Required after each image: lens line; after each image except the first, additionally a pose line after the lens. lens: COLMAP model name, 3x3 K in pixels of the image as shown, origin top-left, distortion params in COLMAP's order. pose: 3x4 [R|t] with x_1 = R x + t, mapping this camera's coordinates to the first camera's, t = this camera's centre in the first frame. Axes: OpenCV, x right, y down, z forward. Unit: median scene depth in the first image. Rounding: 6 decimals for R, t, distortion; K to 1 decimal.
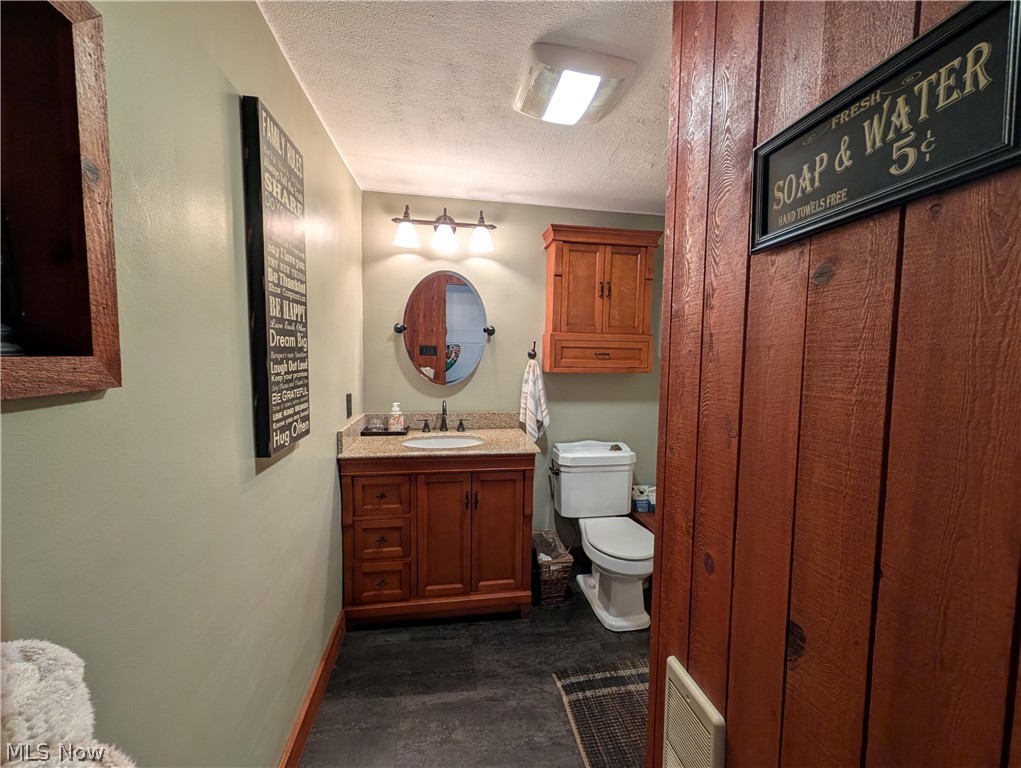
lens RADIAL K [[393.7, 0, 509.9], [0, 393.7, 386.5], [0, 0, 1]] dist [0.002927, 0.000123]
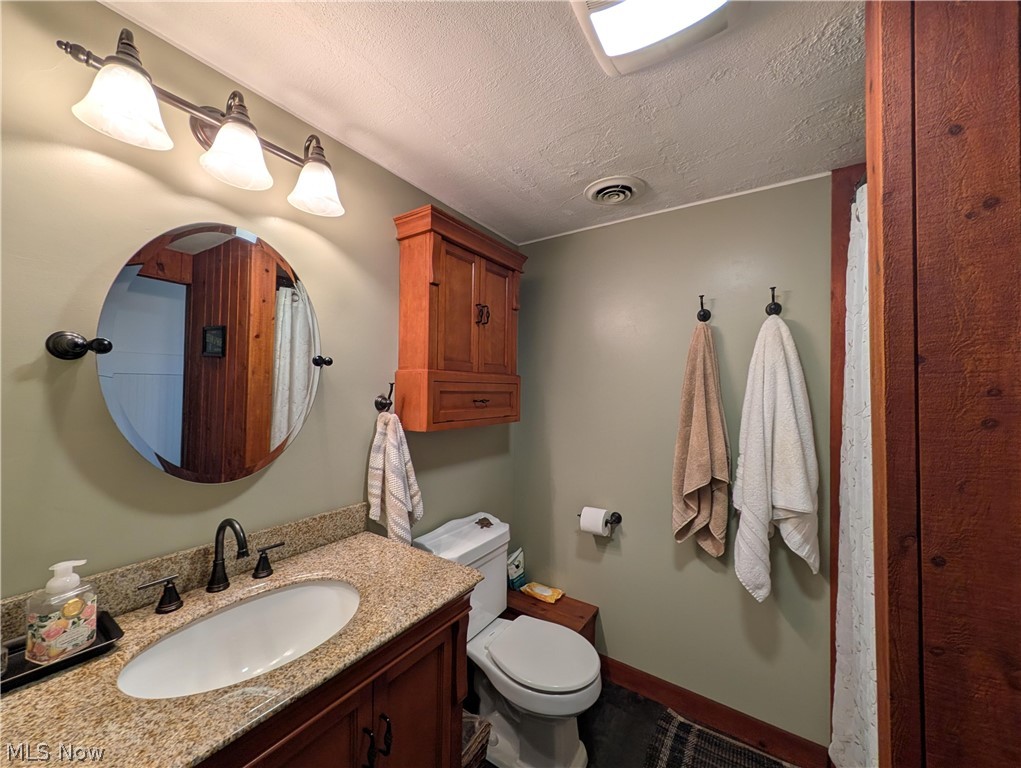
lens RADIAL K [[393.7, 0, 509.9], [0, 393.7, 386.5], [0, 0, 1]] dist [0.002927, 0.000123]
pose [[0.683983, -0.003058, 0.729491, -0.267358], [0.061577, 0.996664, -0.053557, -0.066500], [-0.726894, 0.081552, 0.681890, 0.460476]]
